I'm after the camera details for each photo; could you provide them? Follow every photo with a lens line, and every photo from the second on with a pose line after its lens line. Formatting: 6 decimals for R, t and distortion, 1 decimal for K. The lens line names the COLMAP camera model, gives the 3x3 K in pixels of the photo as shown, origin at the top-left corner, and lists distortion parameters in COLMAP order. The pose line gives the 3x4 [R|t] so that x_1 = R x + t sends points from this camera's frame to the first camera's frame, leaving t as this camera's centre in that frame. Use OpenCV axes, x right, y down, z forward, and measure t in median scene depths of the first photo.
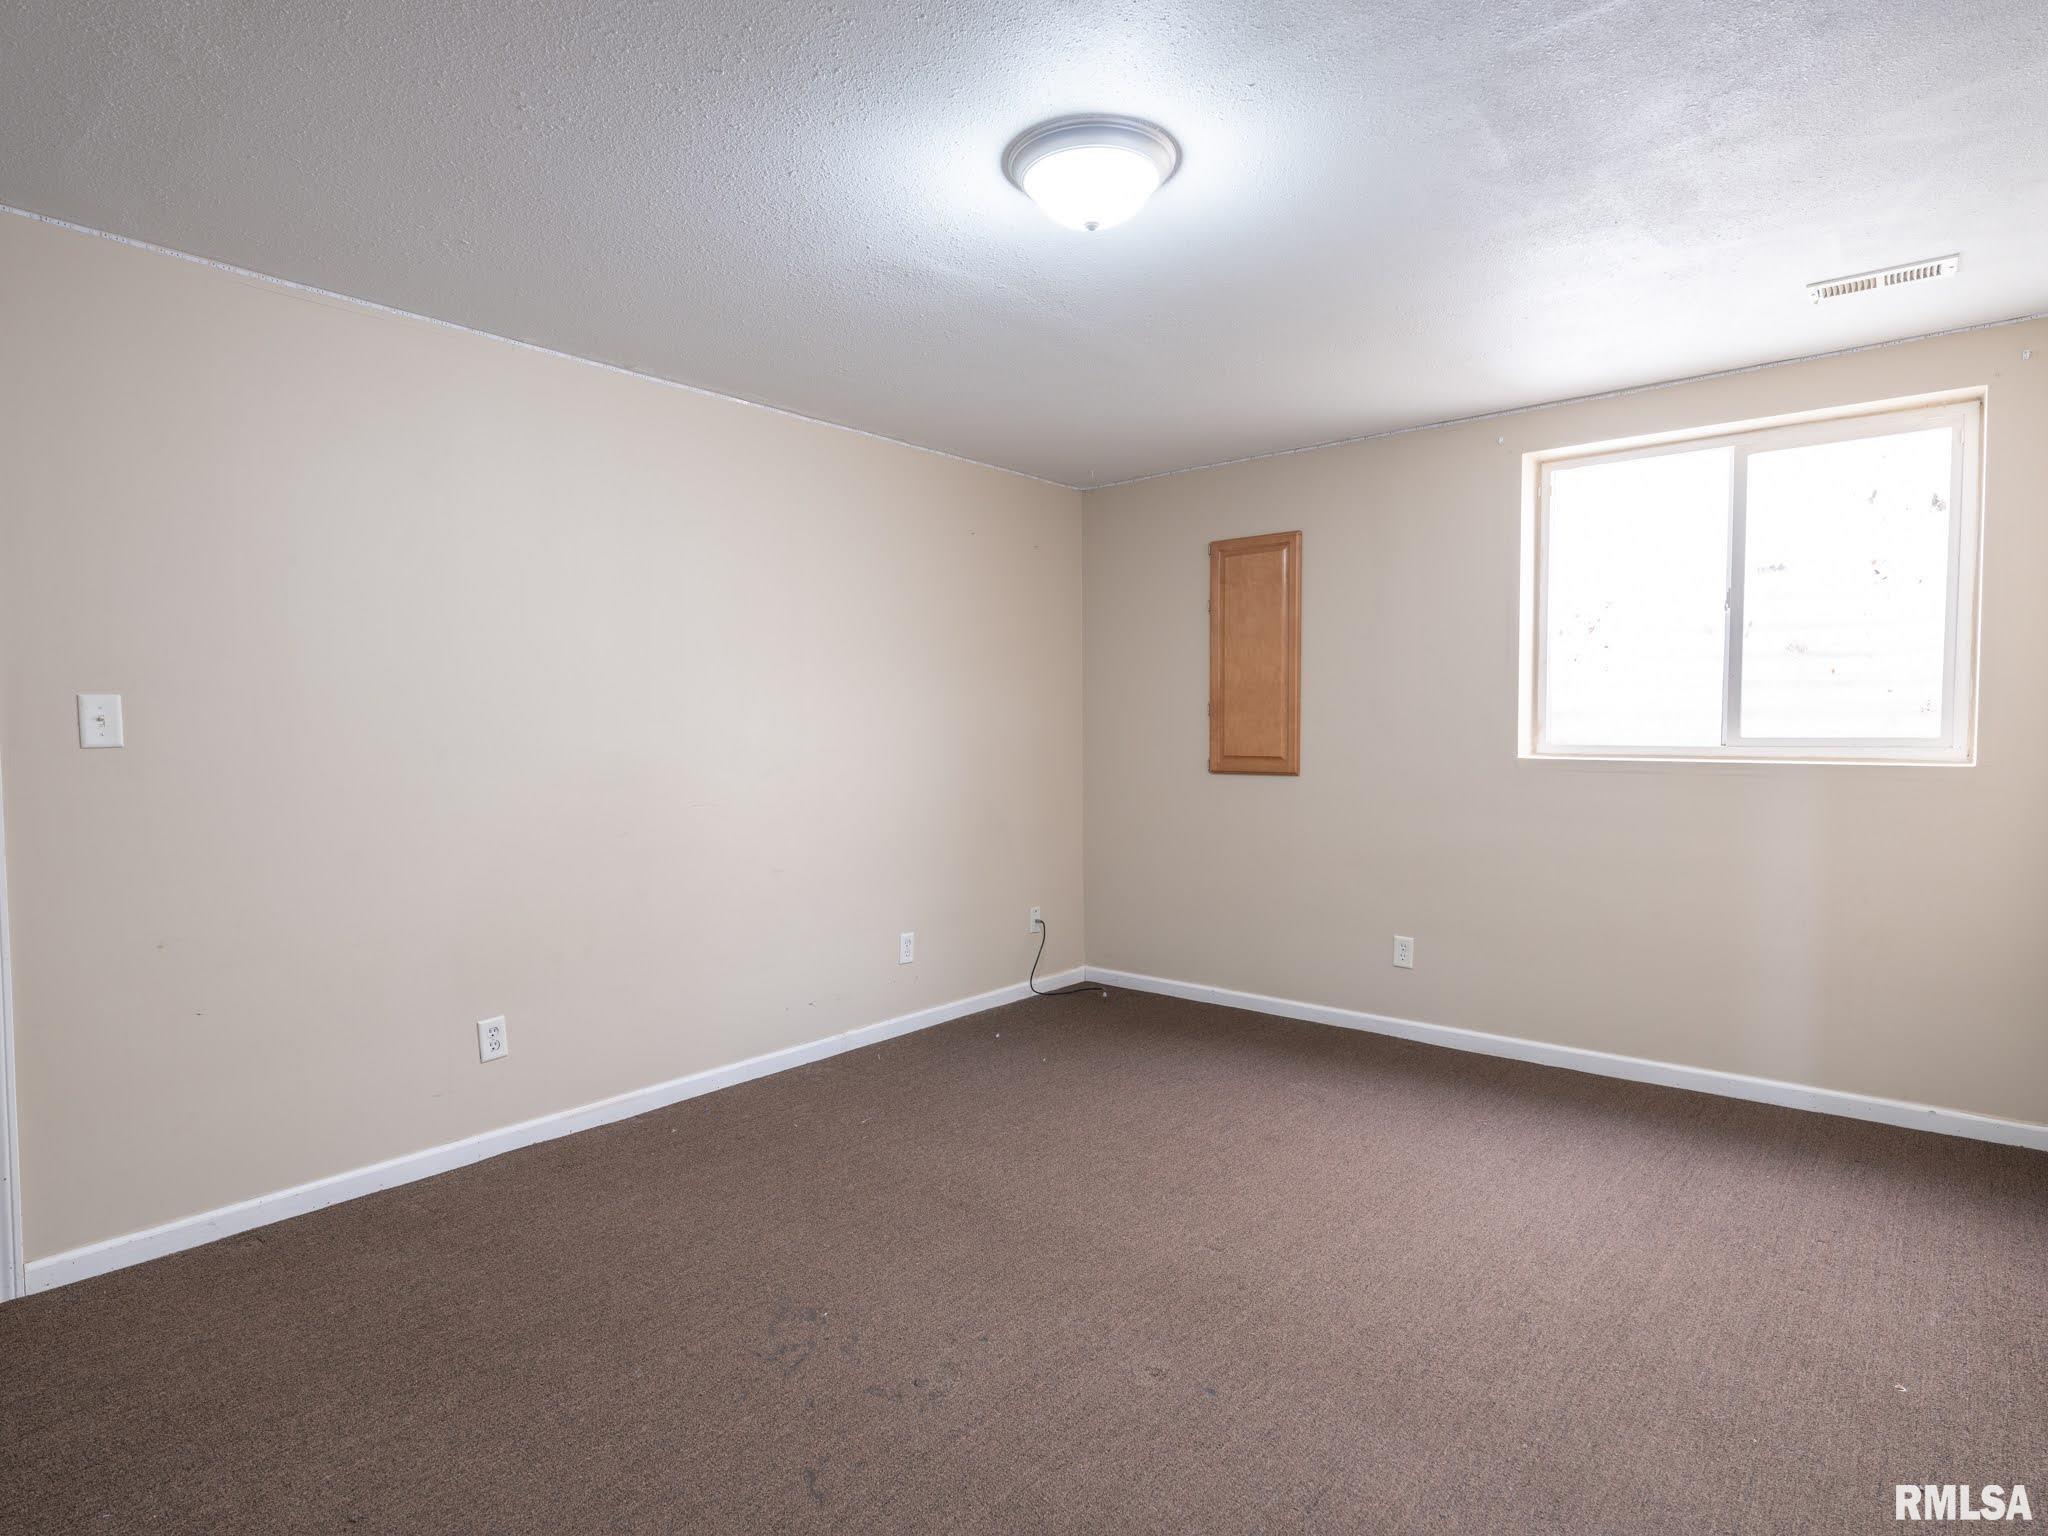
lens RADIAL K [[1051.4, 0, 1024.0], [0, 1051.4, 768.0], [0, 0, 1]] dist [0.001910, -0.000100]
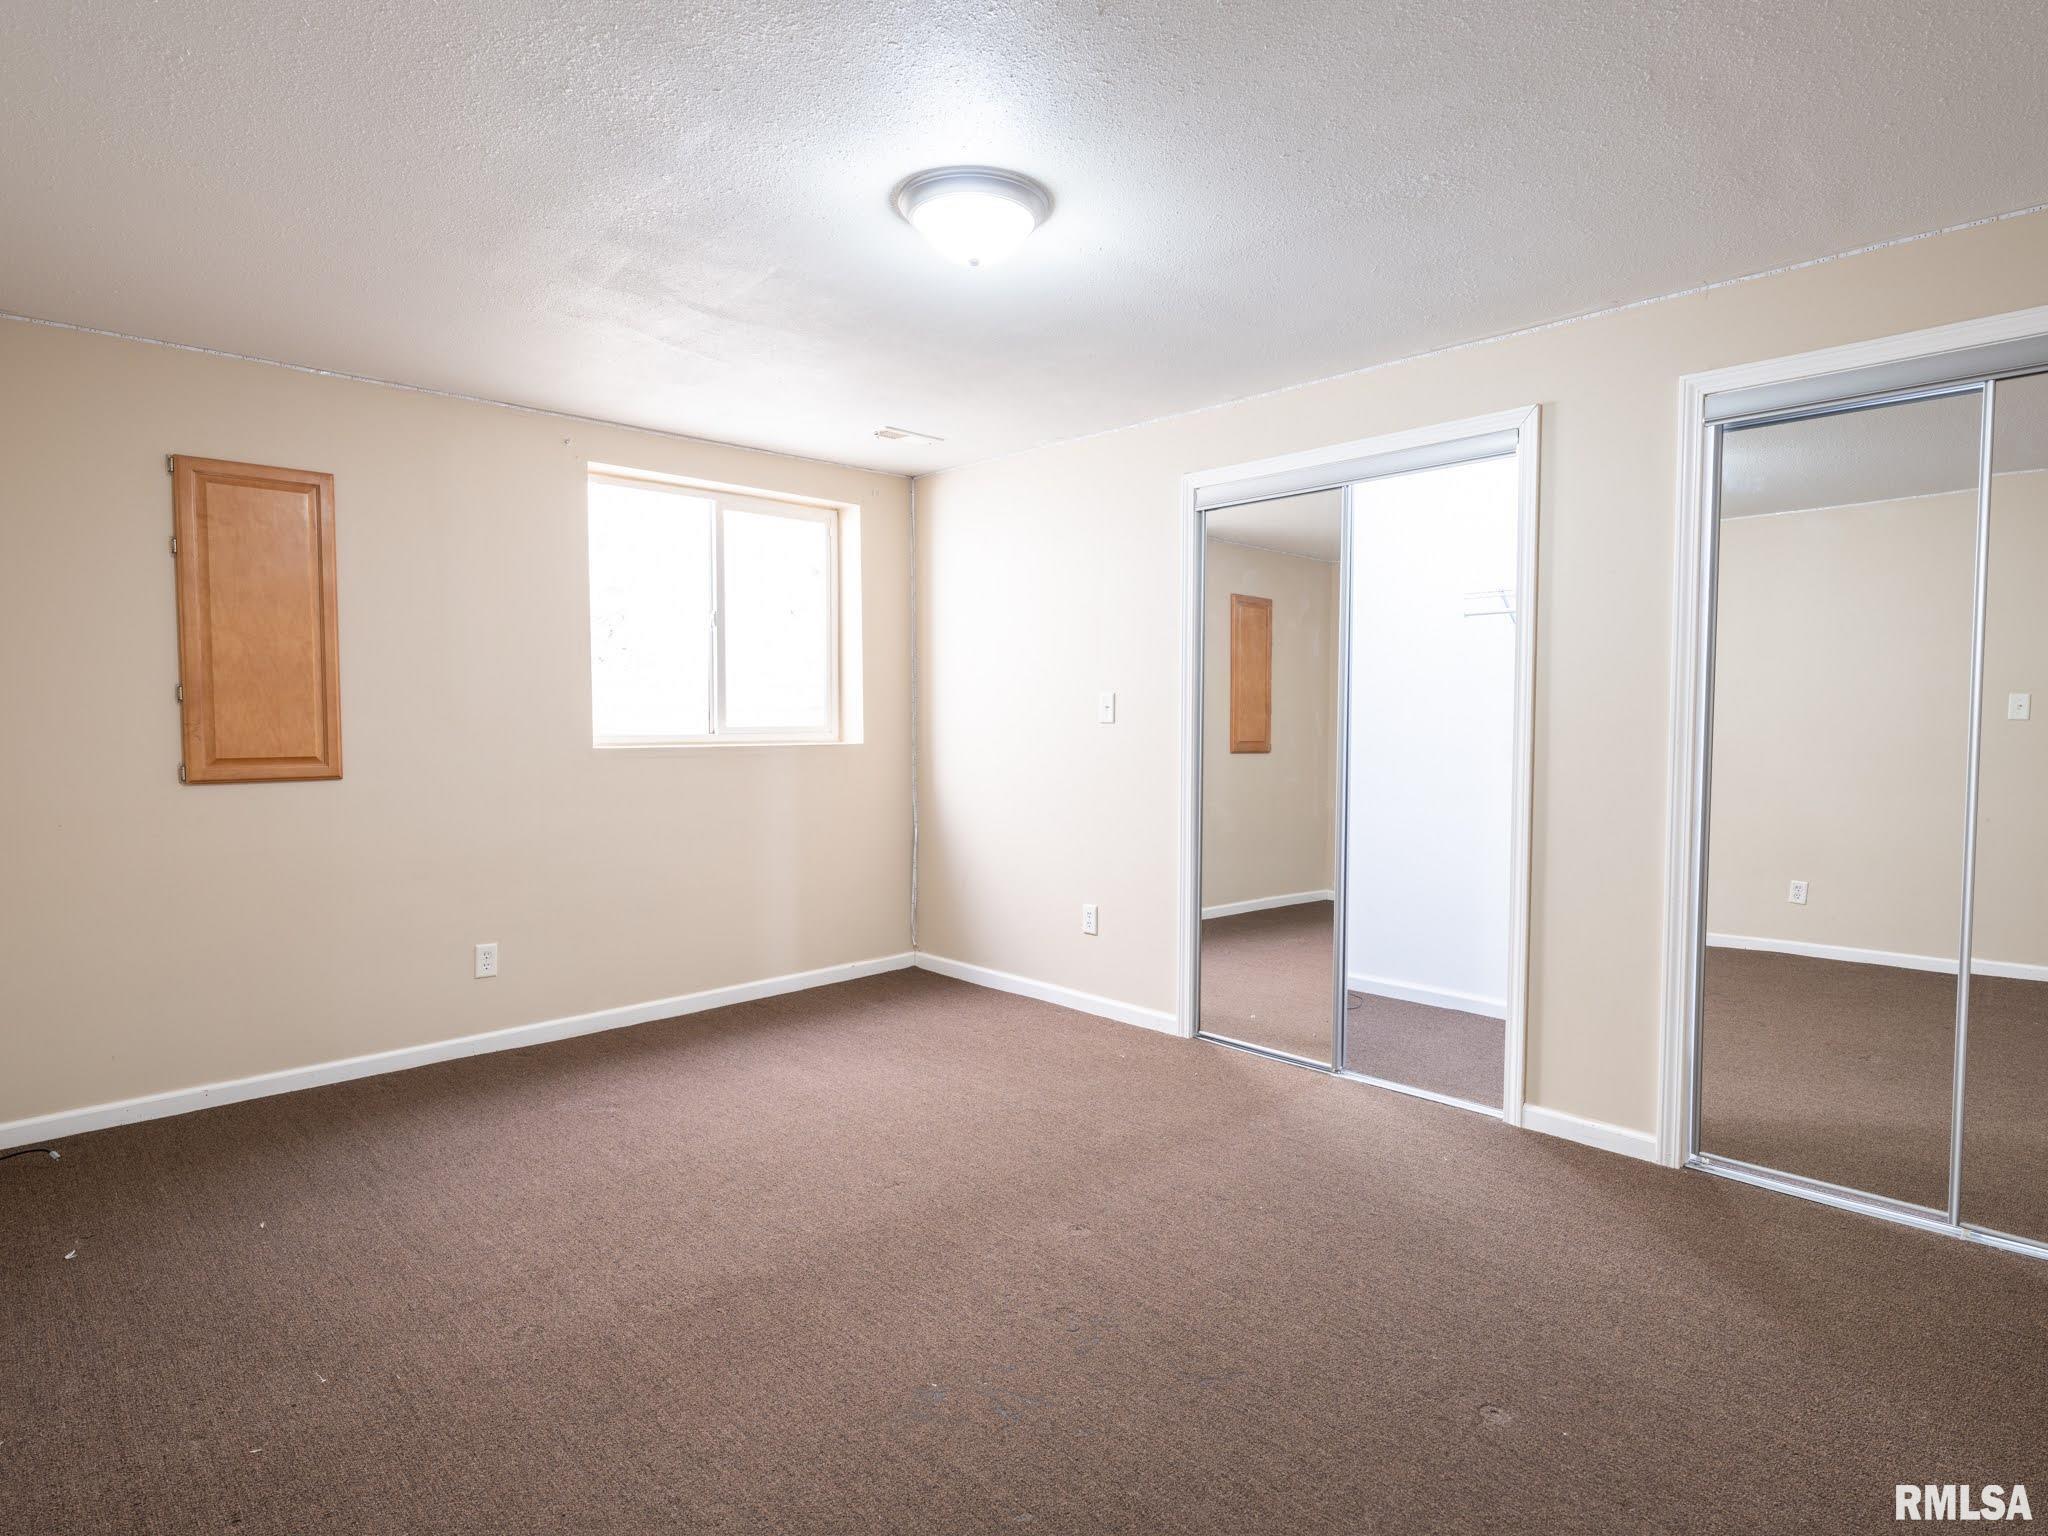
lens RADIAL K [[1091.4, 0, 1024.0], [0, 1091.4, 768.0], [0, 0, 1]] dist [0.001387, -0.000785]
pose [[0.151511, -0.045229, 0.987420, -0.486367], [0.038308, 0.998471, 0.039857, -0.014793], [-0.987713, 0.031787, 0.153012, 0.352800]]
